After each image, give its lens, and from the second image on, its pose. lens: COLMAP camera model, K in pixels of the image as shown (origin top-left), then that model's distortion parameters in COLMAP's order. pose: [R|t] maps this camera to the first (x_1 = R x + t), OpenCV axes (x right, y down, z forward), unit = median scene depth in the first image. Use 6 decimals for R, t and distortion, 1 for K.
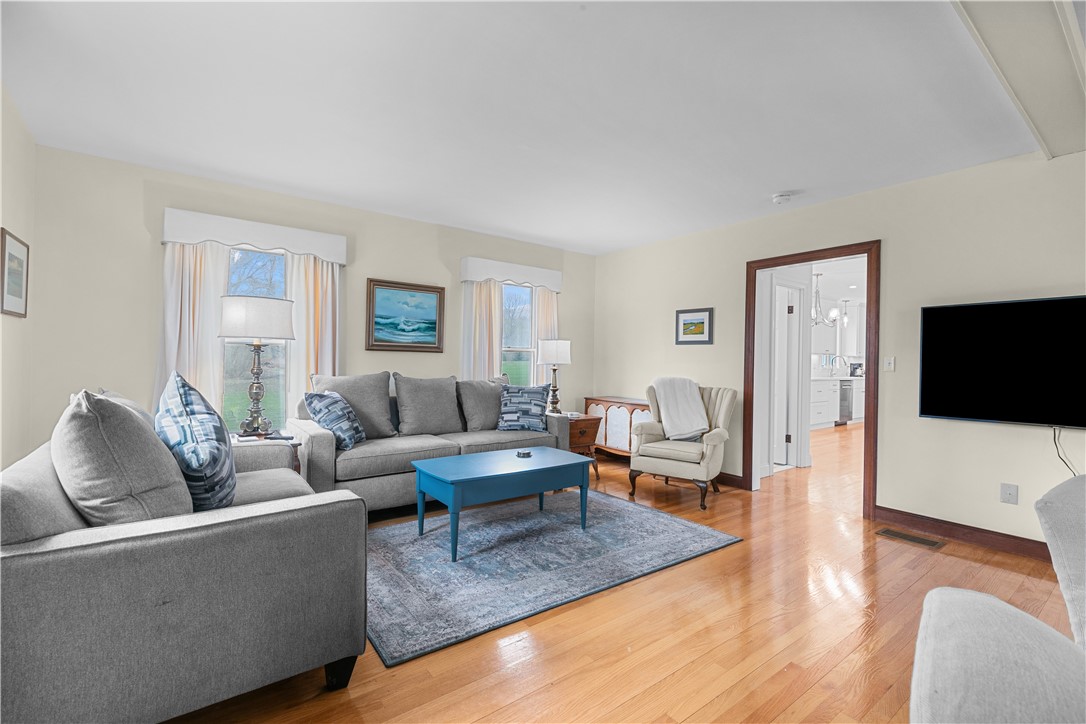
lens RADIAL K [[488.3, 0, 549.7], [0, 488.3, 353.9], [0, 0, 1]] dist [0.000669, 0.000020]
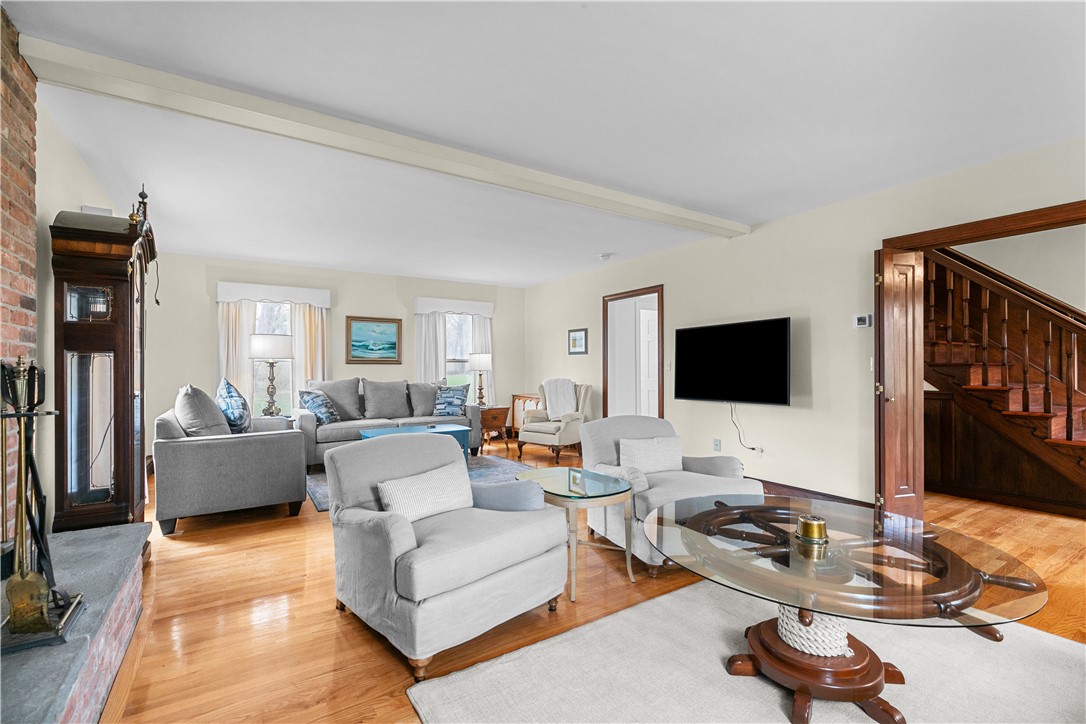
lens RADIAL K [[488.3, 0, 549.7], [0, 488.3, 353.9], [0, 0, 1]] dist [0.000669, 0.000020]
pose [[0.997286, -0.022863, -0.069986, 0.360144], [0.021807, 0.999637, -0.015810, -0.000570], [0.070322, 0.014241, 0.997423, -0.460847]]
